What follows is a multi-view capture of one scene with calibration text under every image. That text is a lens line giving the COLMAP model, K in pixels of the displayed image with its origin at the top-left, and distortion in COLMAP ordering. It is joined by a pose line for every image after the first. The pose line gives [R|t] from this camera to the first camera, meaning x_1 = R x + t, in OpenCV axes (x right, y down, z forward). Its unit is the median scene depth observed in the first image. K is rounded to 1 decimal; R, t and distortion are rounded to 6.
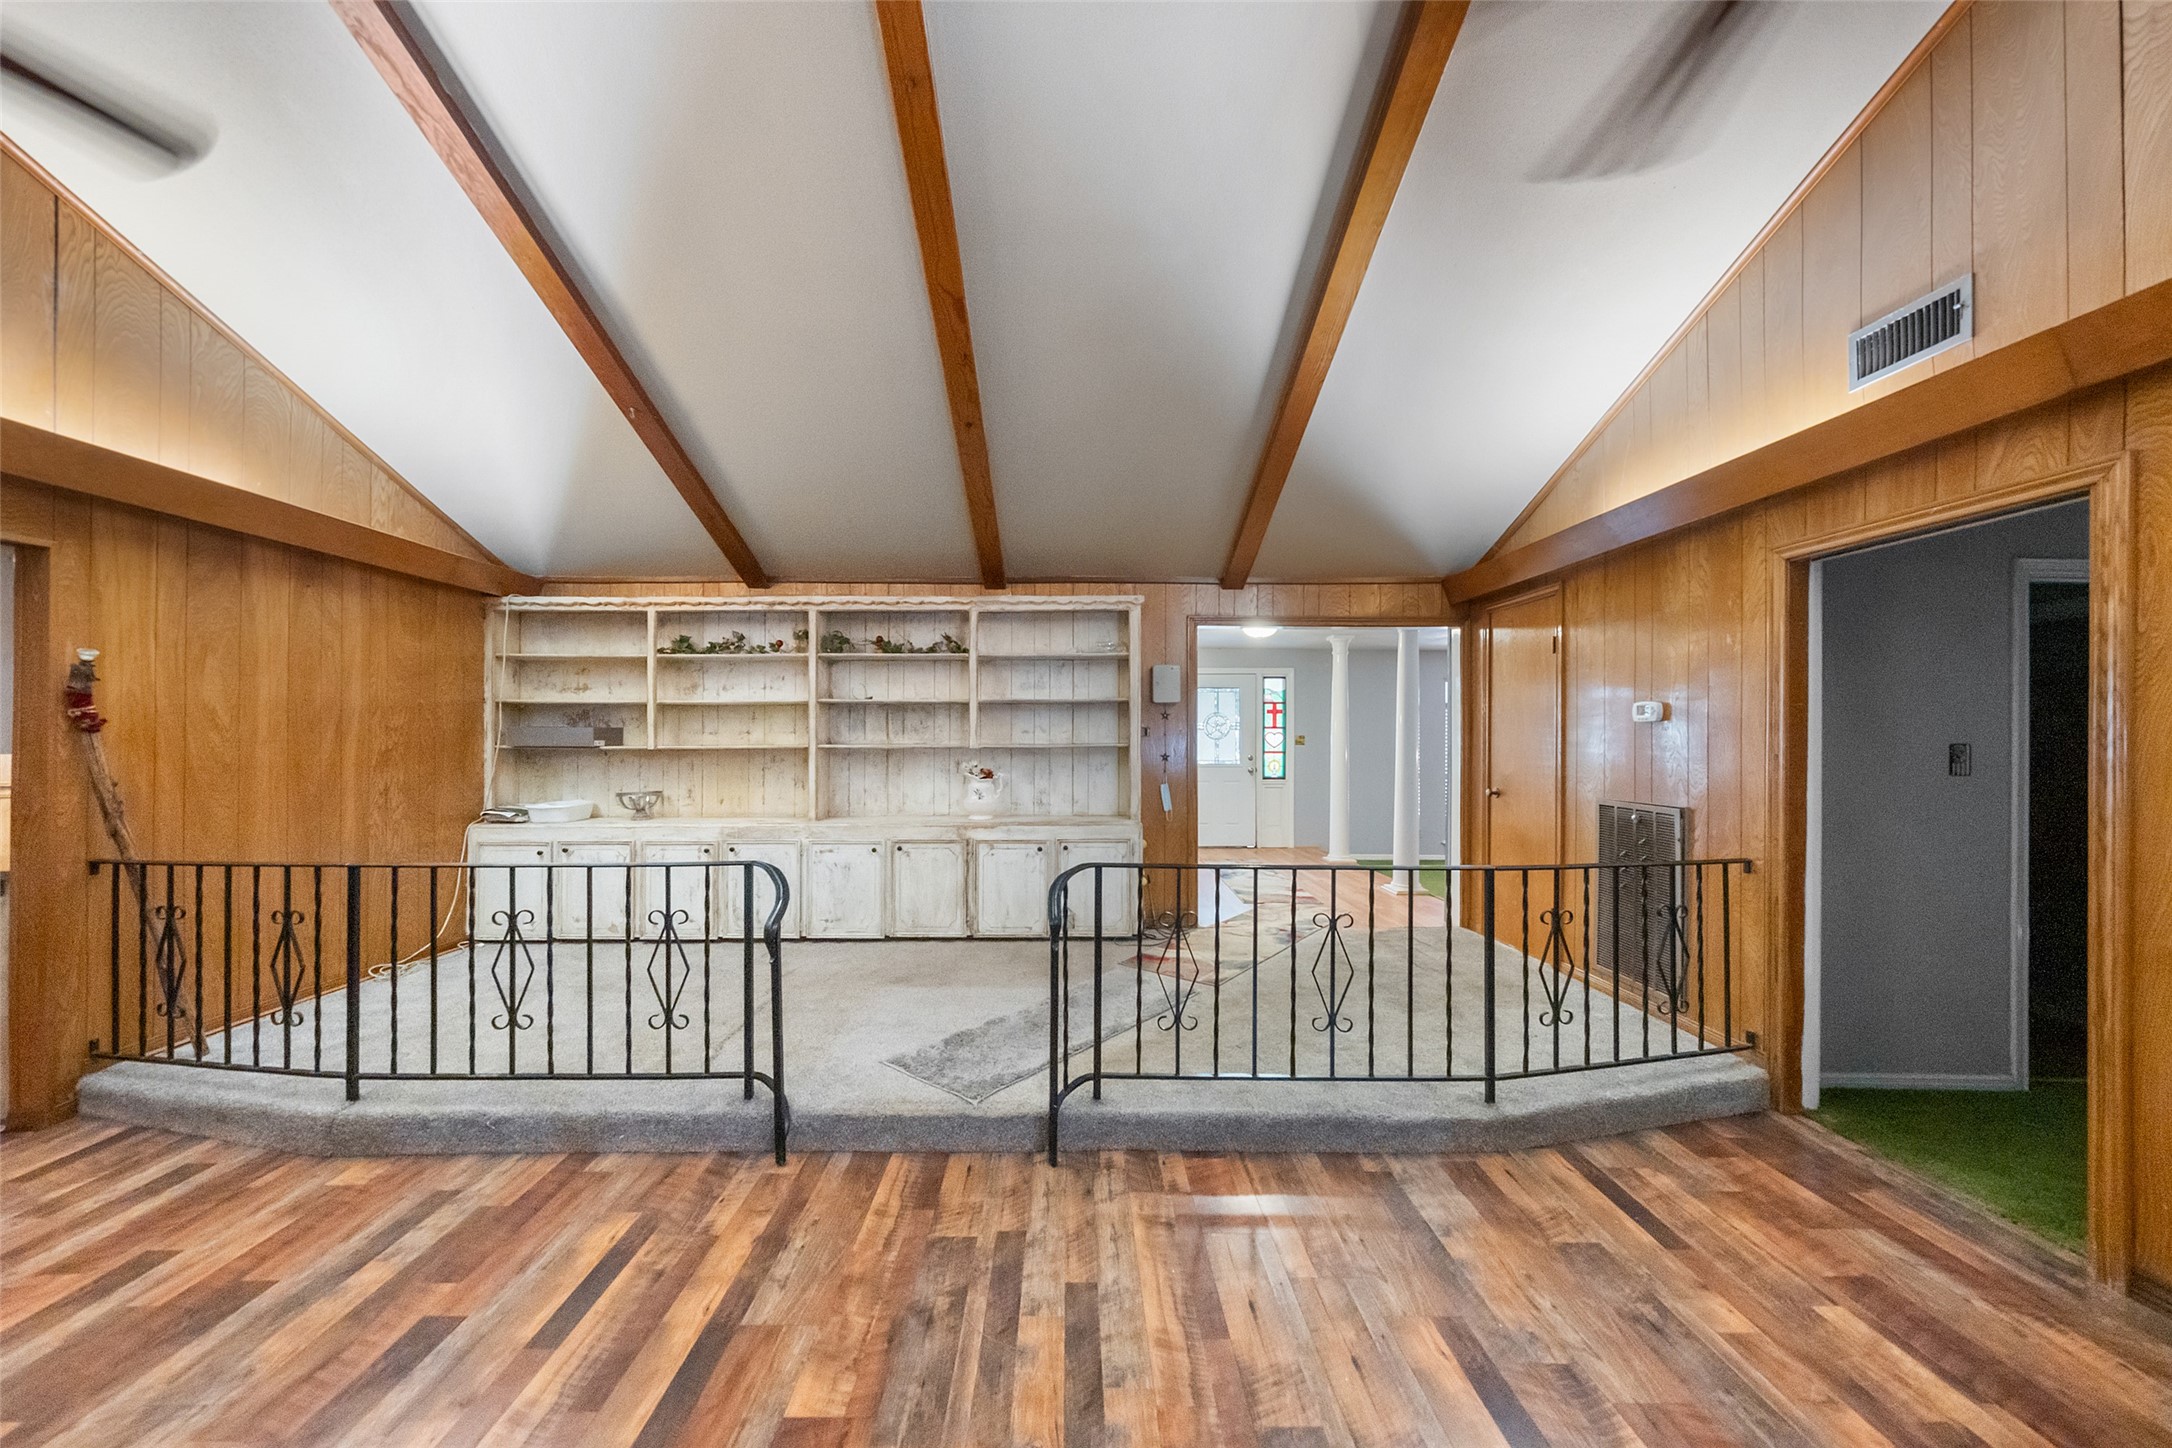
lens RADIAL K [[747.3, 0, 1086.0], [0, 747.3, 724.0], [0, 0, 1]] dist [-0.000820, -0.000030]
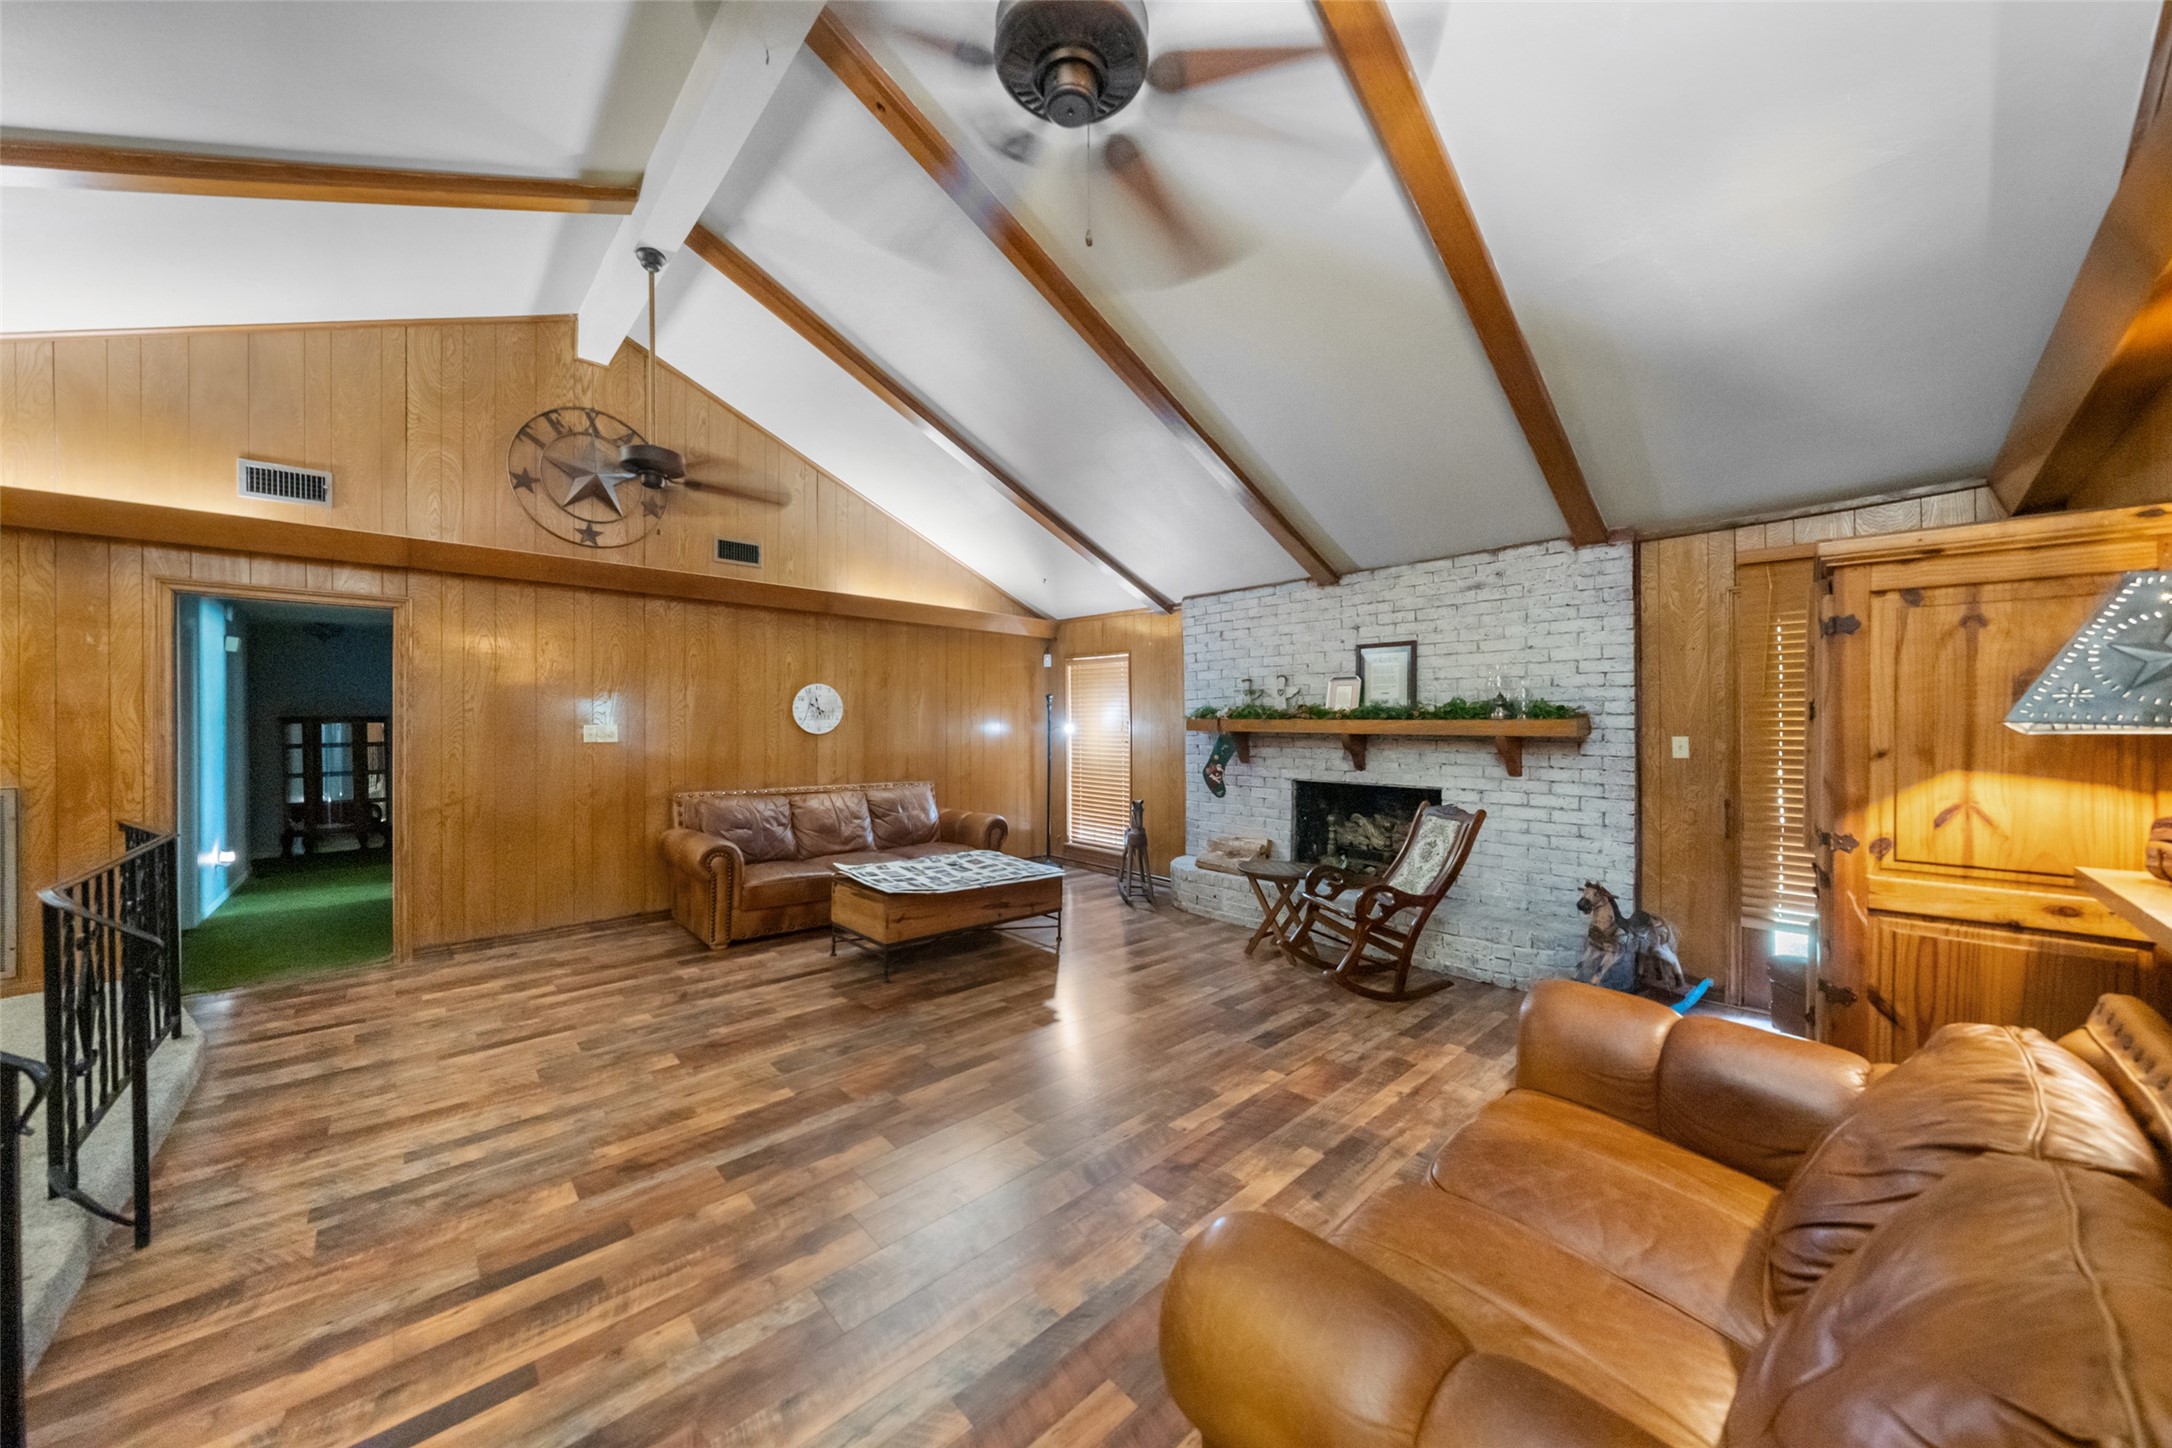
lens RADIAL K [[747.3, 0, 1086.0], [0, 747.3, 724.0], [0, 0, 1]] dist [-0.000820, -0.000030]
pose [[-0.682754, 0.002563, 0.730643, -1.658429], [-0.013313, 0.999784, -0.015948, 0.029996], [-0.730527, -0.020616, -0.682573, 1.013952]]
